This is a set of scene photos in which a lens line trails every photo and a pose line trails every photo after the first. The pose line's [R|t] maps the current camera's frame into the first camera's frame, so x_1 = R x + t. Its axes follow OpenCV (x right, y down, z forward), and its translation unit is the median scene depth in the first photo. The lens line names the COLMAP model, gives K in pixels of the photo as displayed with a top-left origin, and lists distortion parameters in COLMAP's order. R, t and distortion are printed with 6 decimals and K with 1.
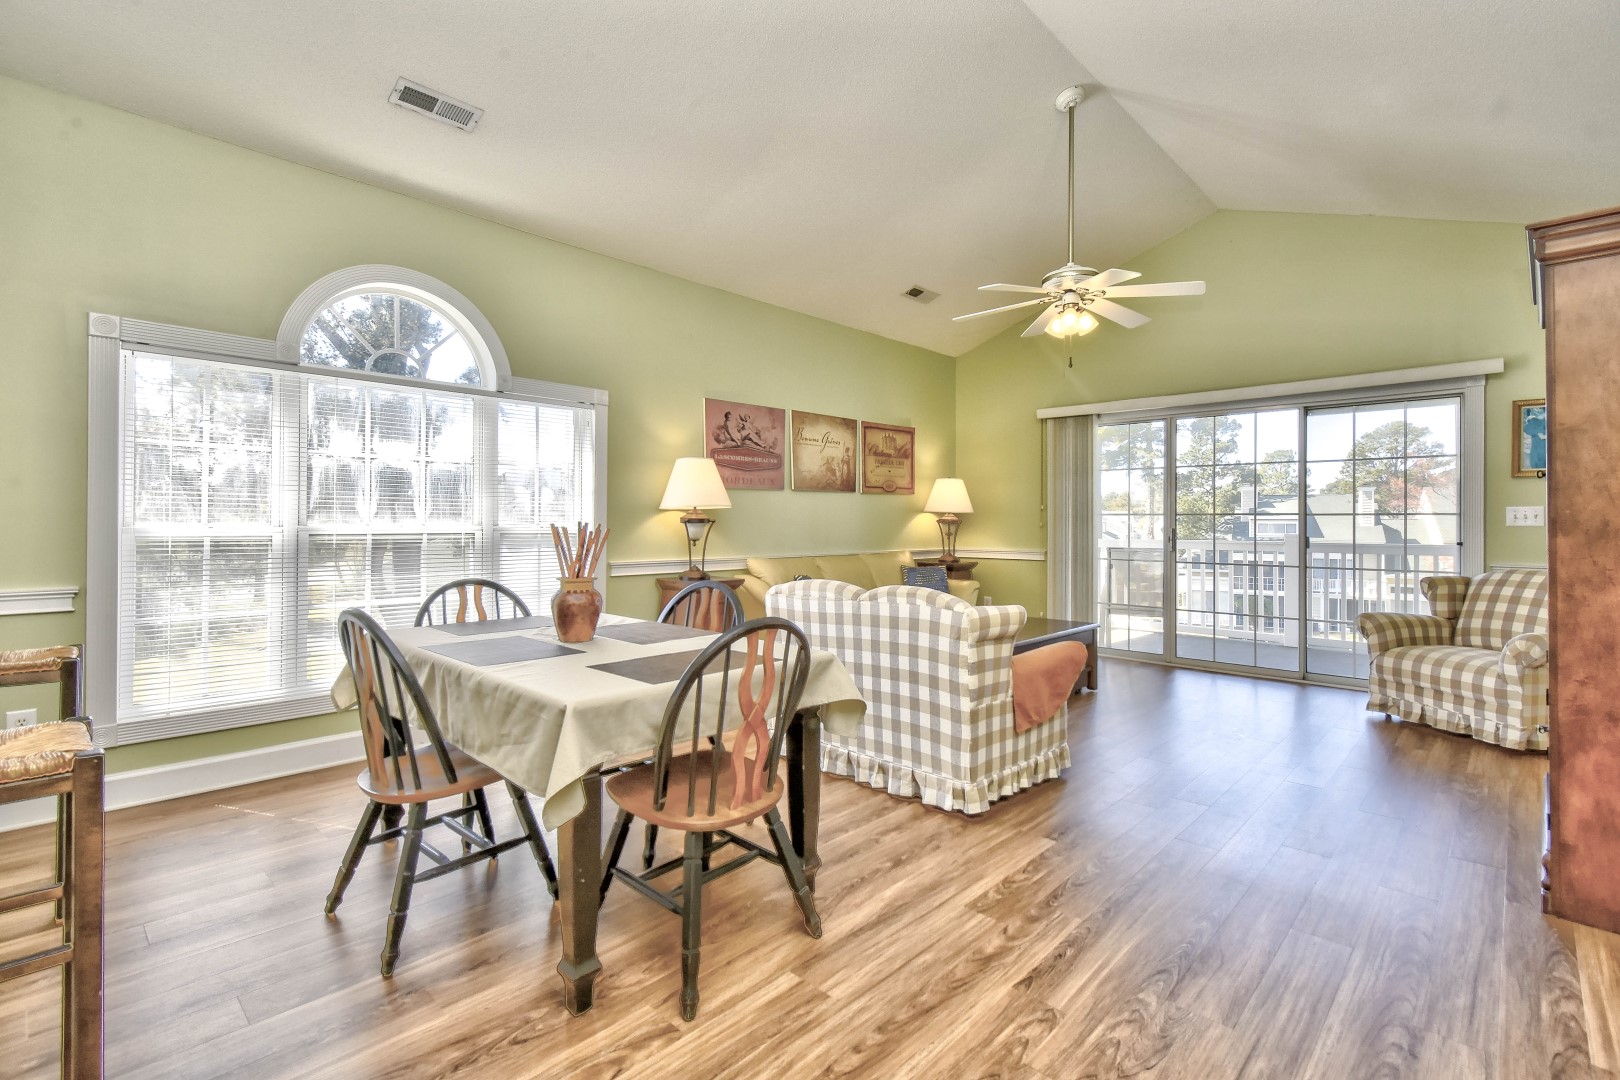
lens RADIAL K [[751.3, 0, 808.0], [0, 751.3, 518.9], [0, 0, 1]] dist [0.001061, -0.000079]
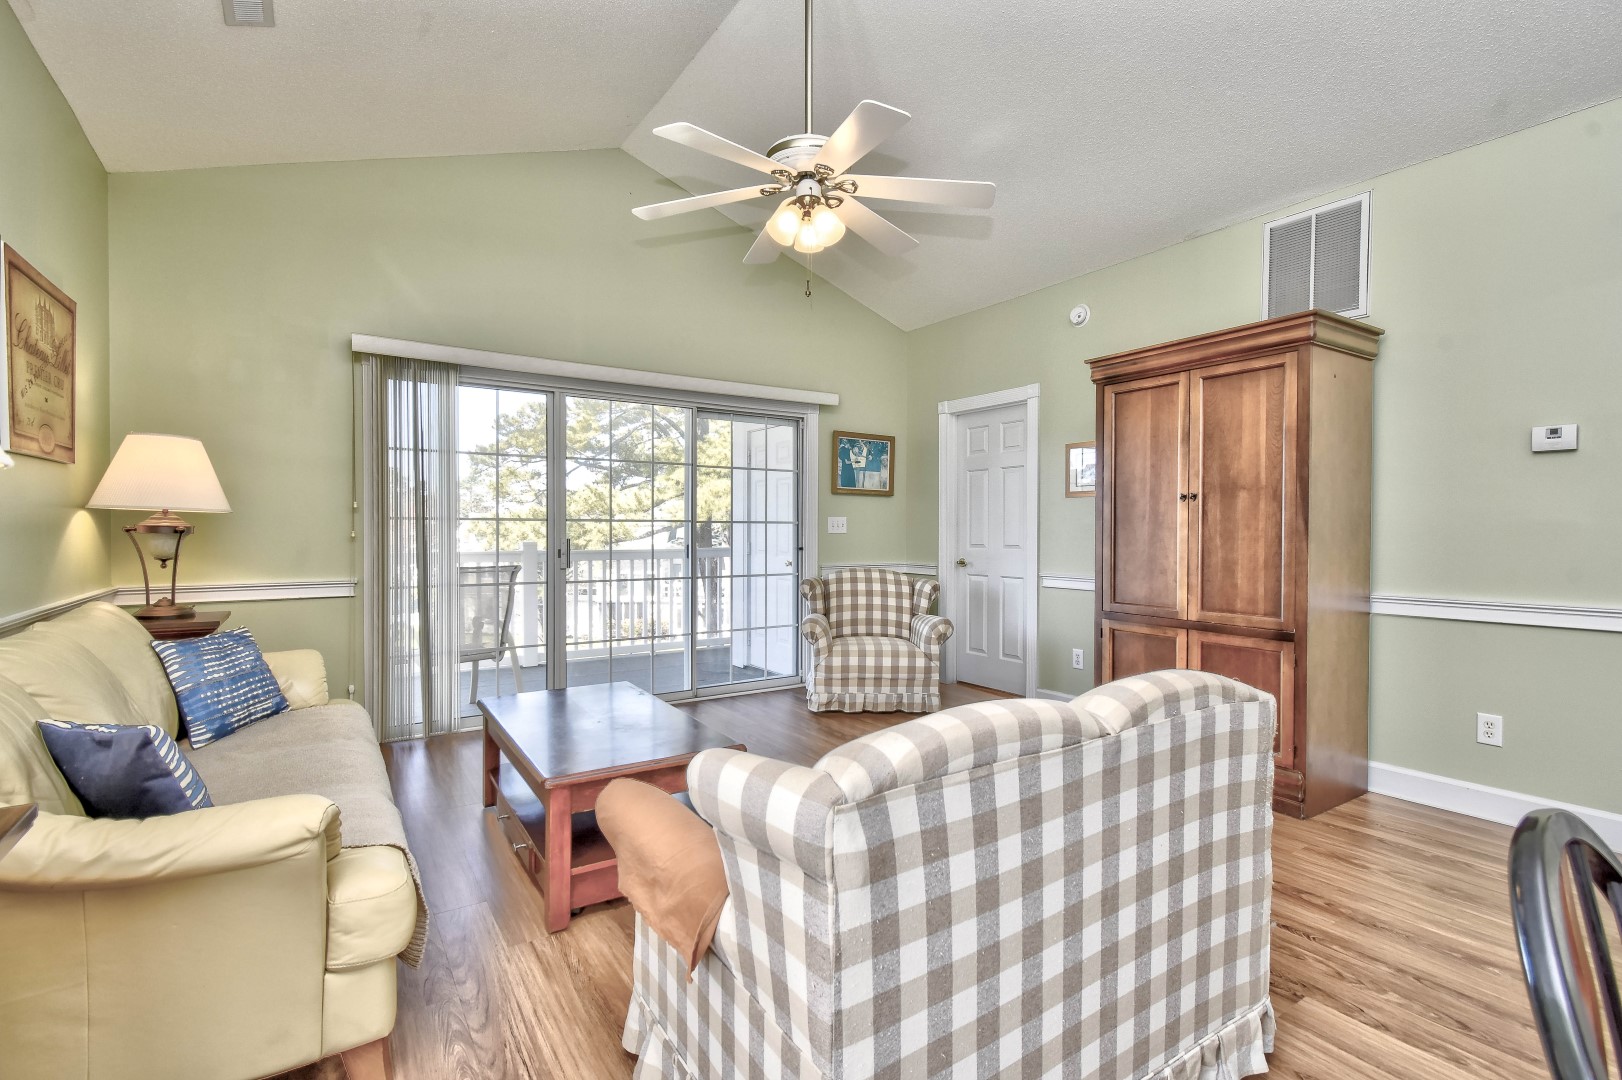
lens RADIAL K [[748.4, 0, 811.0], [0, 748.4, 540.0], [0, 0, 1]] dist [0.000165, 0.000291]
pose [[0.216991, -0.016671, 0.976031, -0.243286], [-0.006634, 0.999806, 0.018552, -0.001426], [-0.976151, -0.010500, 0.216839, 0.722496]]
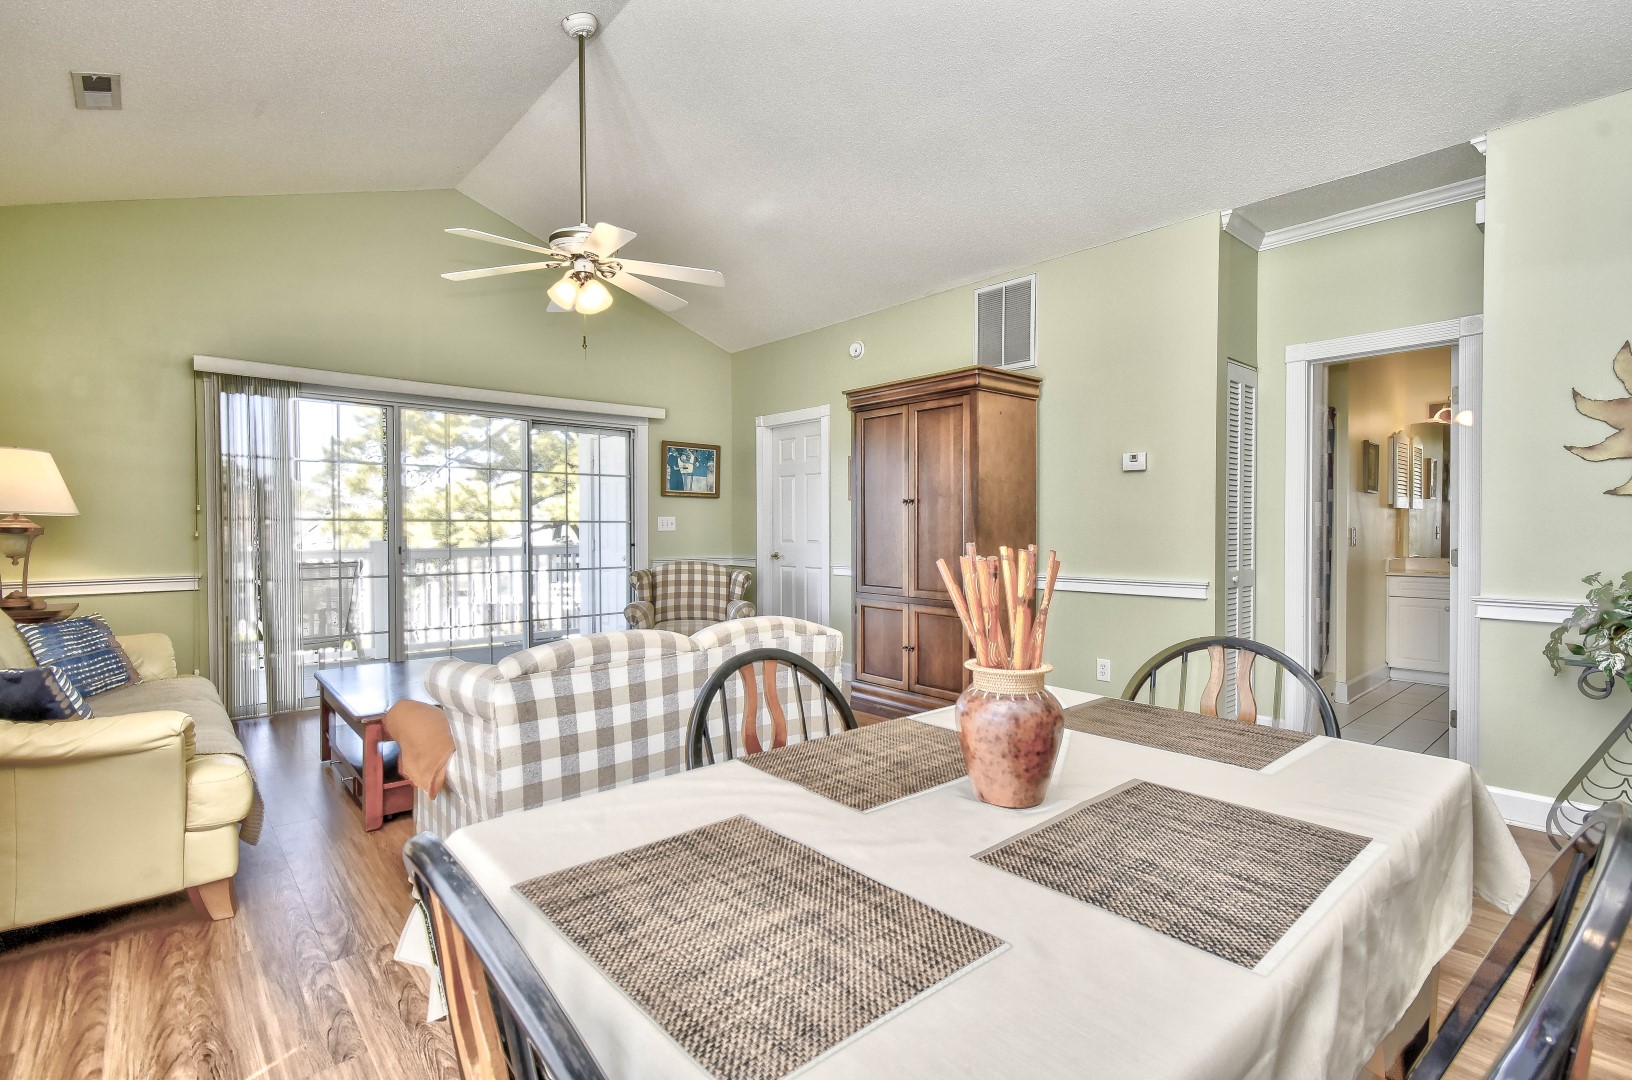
lens RADIAL K [[758.6, 0, 819.0], [0, 758.6, 541.4], [0, 0, 1]] dist [0.000086, -0.000966]
pose [[0.075537, -0.023321, 0.996870, -0.411799], [-0.002940, 0.999717, 0.023611, -0.004482], [-0.997139, -0.004715, 0.075447, 0.567833]]
